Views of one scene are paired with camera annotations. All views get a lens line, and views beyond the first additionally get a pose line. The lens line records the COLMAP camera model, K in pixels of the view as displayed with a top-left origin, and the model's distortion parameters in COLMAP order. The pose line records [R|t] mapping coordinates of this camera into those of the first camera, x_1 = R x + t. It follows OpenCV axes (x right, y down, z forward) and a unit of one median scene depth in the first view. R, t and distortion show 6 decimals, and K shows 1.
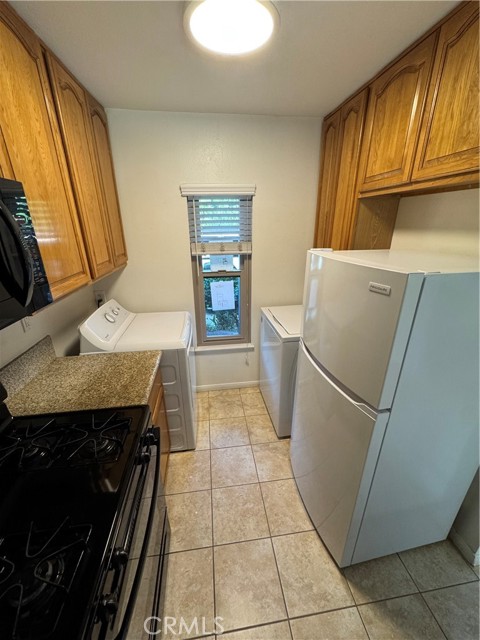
lens RADIAL K [[257.0, 0, 241.8], [0, 257.0, 317.5], [0, 0, 1]] dist [0.002048, 0.000182]
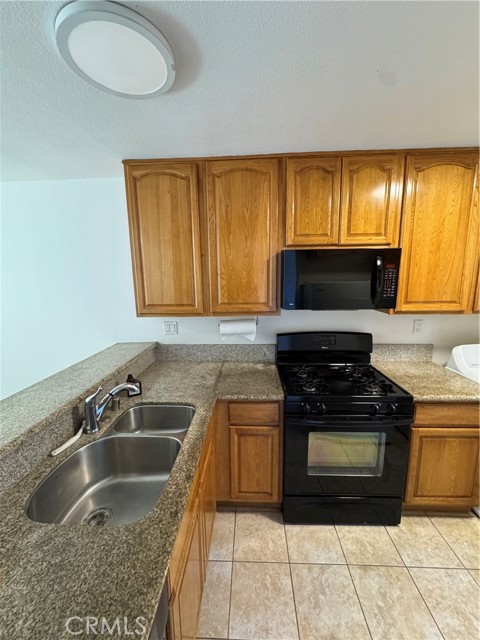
lens RADIAL K [[257.0, 0, 241.8], [0, 257.0, 317.5], [0, 0, 1]] dist [0.002048, 0.000182]
pose [[-0.171714, 0.158008, -0.972393, 0.892489], [-0.336669, 0.918214, 0.208656, -0.007277], [0.925834, 0.363203, -0.104474, 0.161287]]
